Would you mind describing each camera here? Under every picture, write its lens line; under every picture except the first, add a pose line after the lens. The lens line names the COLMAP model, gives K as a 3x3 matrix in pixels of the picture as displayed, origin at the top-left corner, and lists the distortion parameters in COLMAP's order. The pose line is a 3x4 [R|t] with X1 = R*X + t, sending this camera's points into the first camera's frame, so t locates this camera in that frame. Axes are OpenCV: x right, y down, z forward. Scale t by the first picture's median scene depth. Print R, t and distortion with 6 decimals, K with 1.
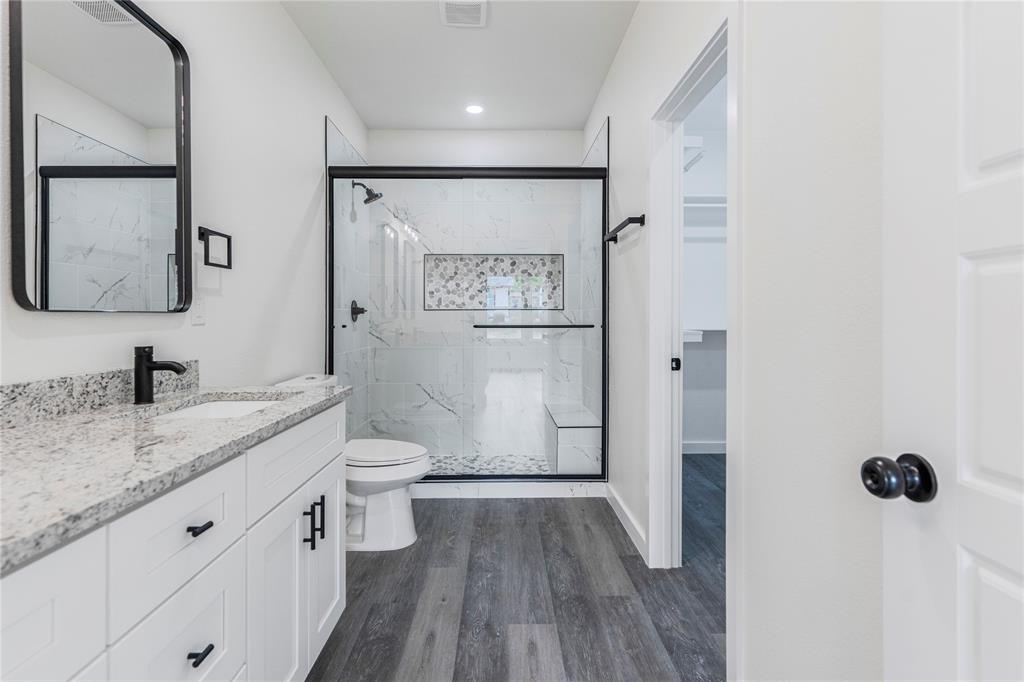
lens RADIAL K [[488.9, 0, 506.8], [0, 488.9, 338.3], [0, 0, 1]] dist [0.000811, 0.000335]
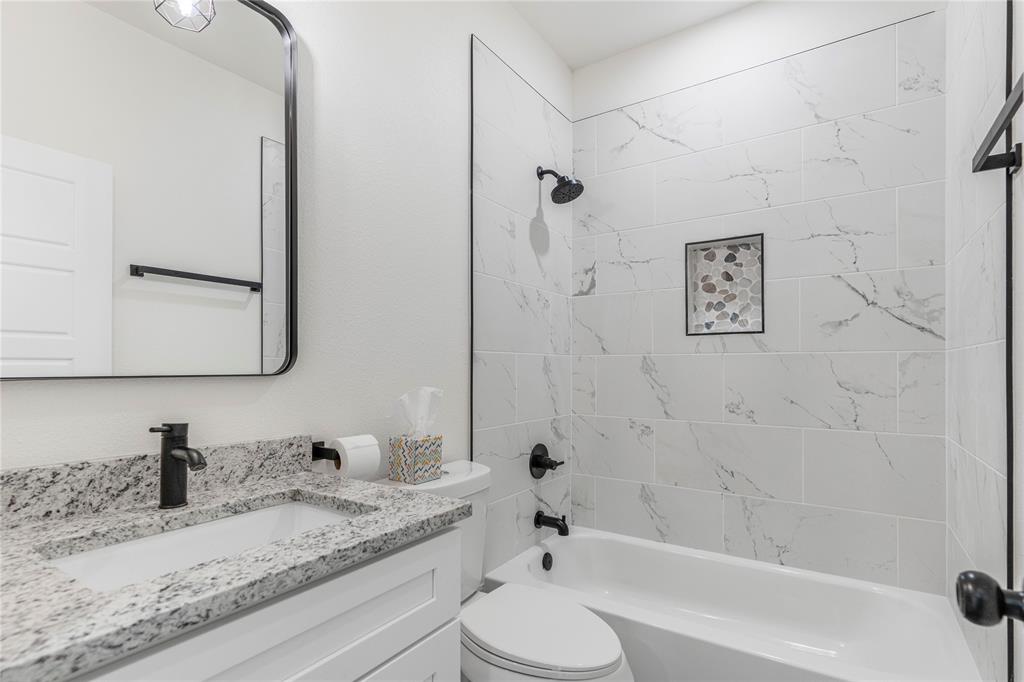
lens RADIAL K [[502.7, 0, 512.4], [0, 502.7, 366.8], [0, 0, 1]] dist [0.000291, 0.000782]
pose [[0.822672, 0.004834, -0.568496, 0.064027], [-0.016301, 0.999753, -0.015089, -0.052960], [0.568283, 0.021680, 0.822547, 0.558705]]
